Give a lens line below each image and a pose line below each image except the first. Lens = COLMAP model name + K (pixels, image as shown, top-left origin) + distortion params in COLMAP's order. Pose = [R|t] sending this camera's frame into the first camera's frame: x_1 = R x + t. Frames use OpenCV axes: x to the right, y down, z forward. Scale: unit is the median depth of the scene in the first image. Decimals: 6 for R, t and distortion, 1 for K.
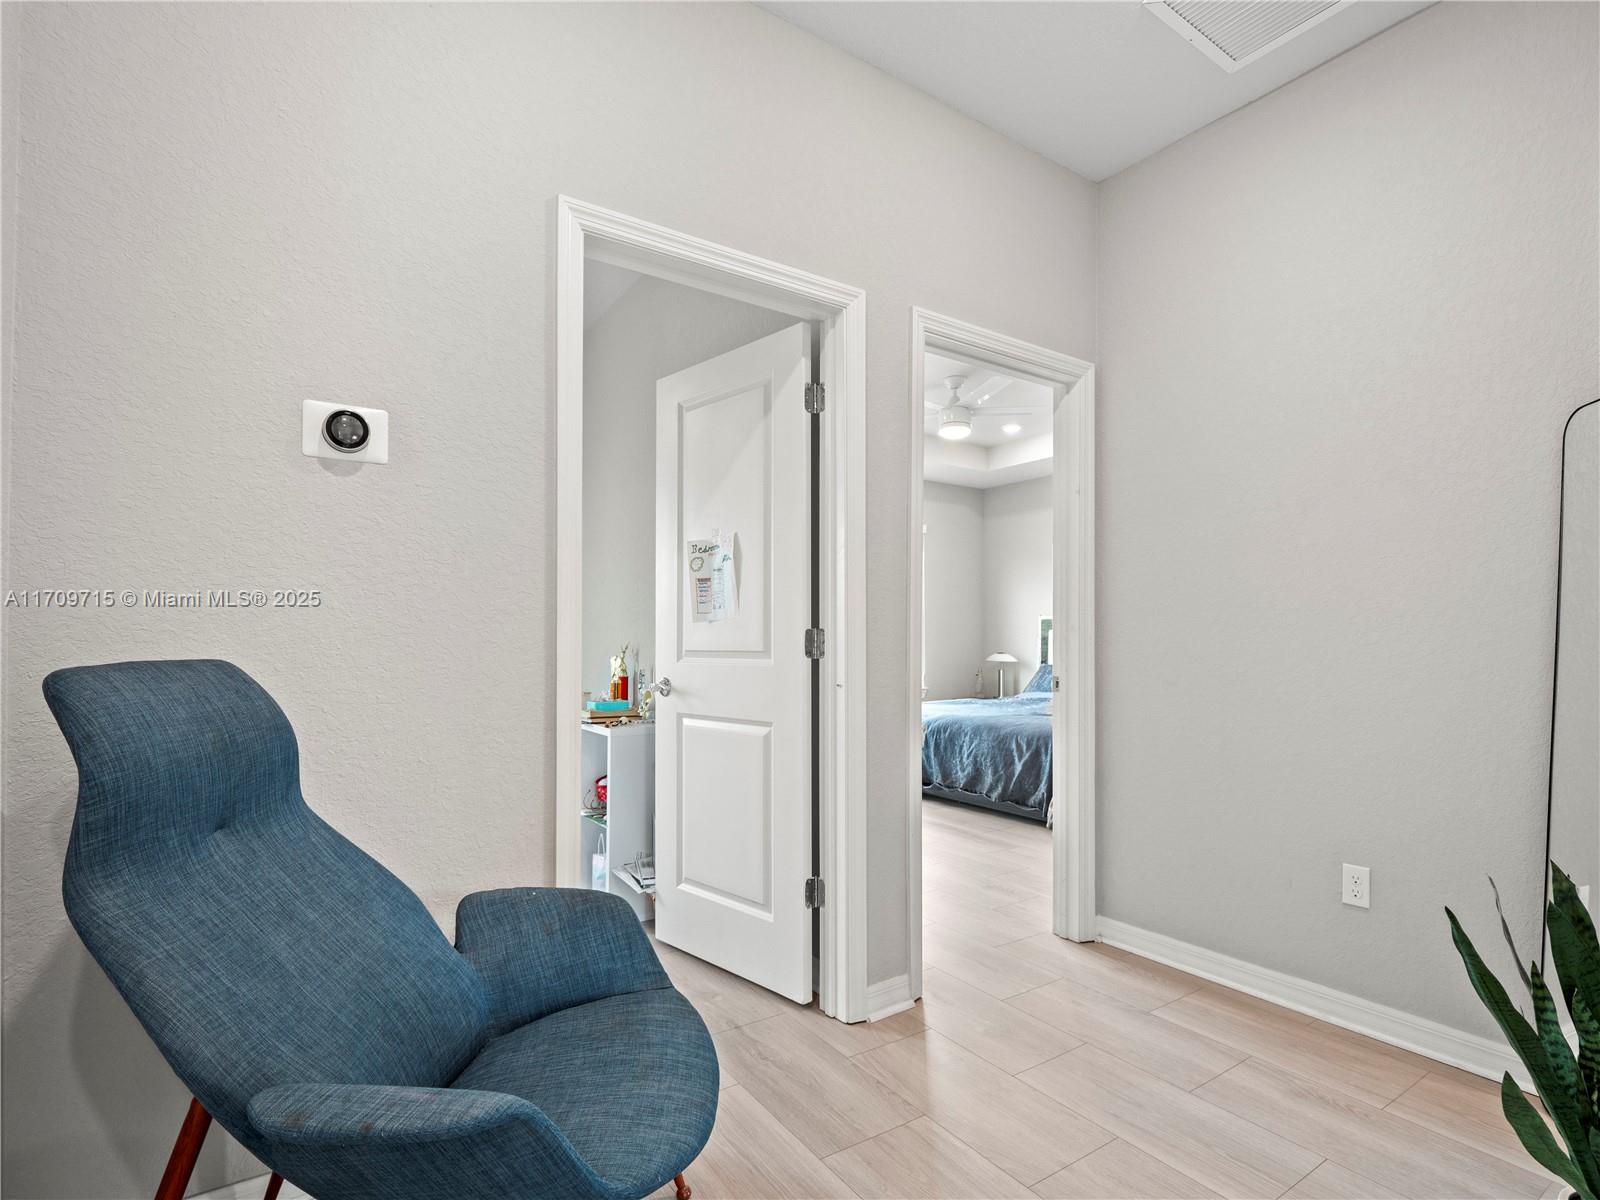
lens RADIAL K [[789.9, 0, 800.7], [0, 789.9, 608.6], [0, 0, 1]] dist [-0.001819, -0.008834]
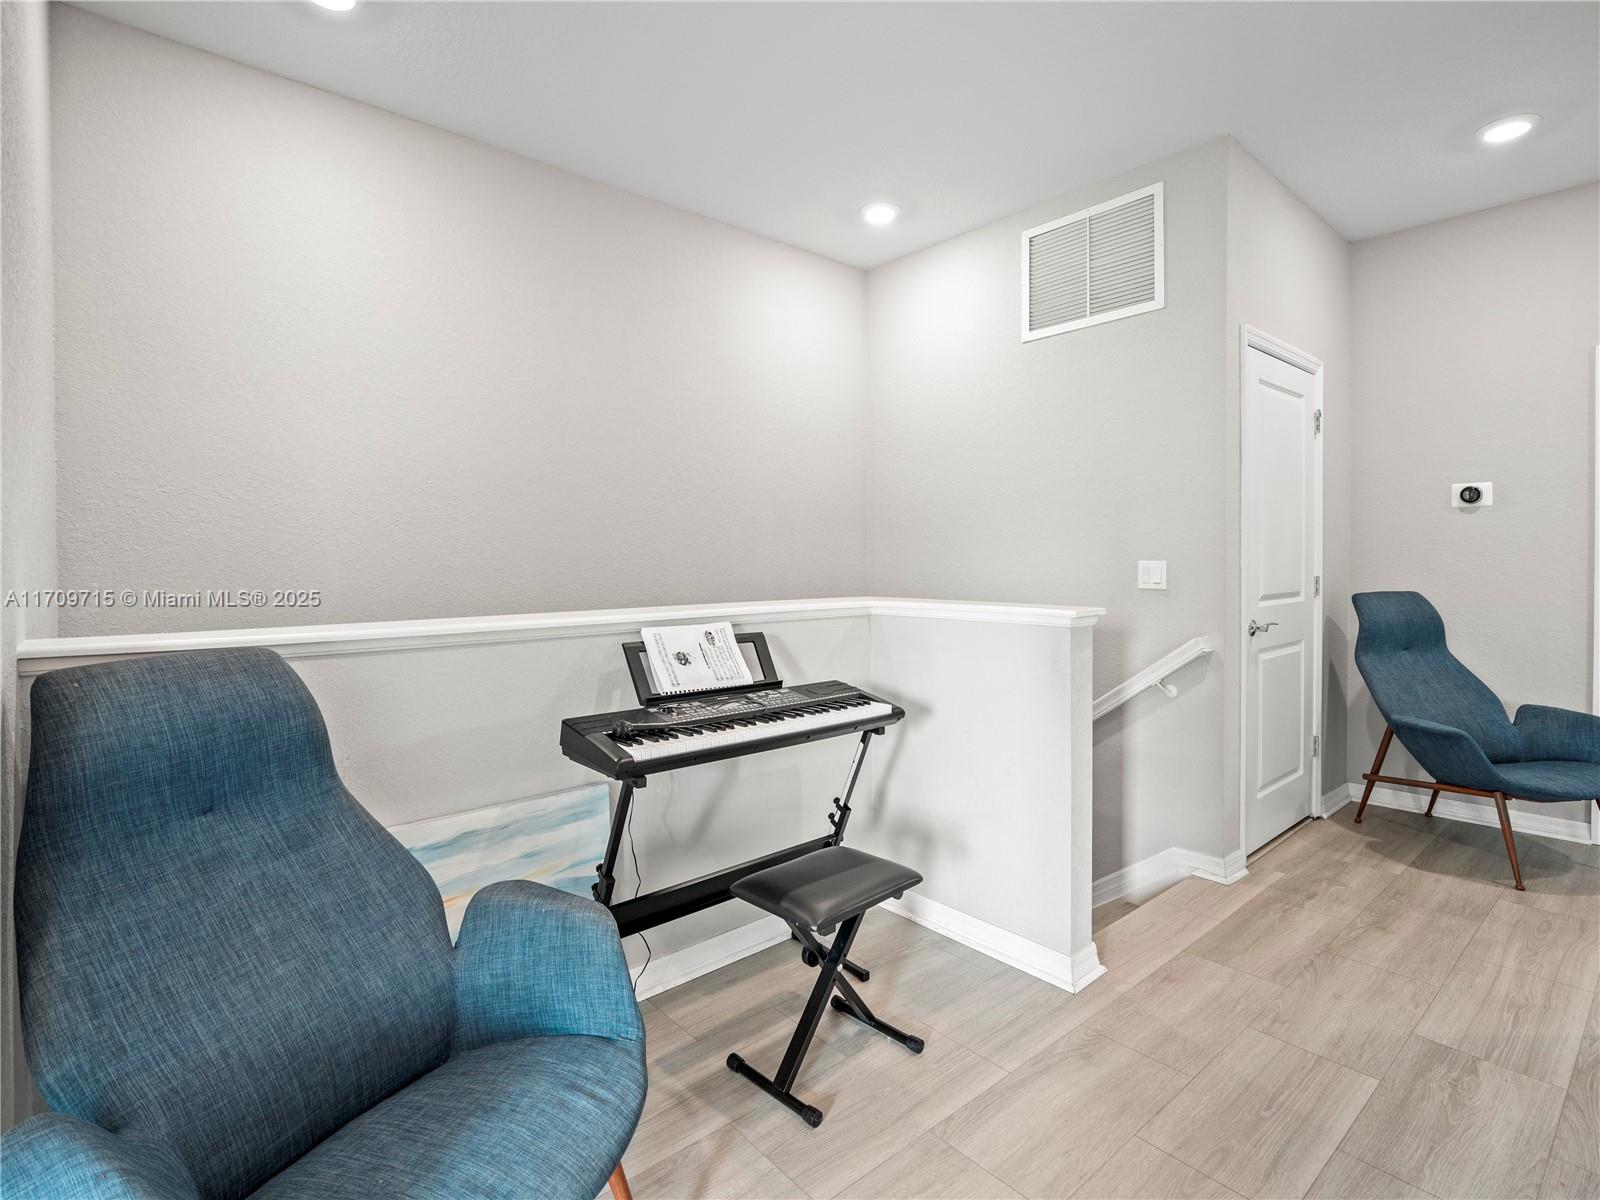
lens RADIAL K [[789.9, 0, 809.4], [0, 789.9, 590.3], [0, 0, 1]] dist [-0.001819, -0.008834]
pose [[0.113448, 0.034045, -0.992960, 1.587541], [0.035185, 0.998648, 0.038260, -0.108156], [0.992921, -0.039278, 0.112097, -1.264961]]
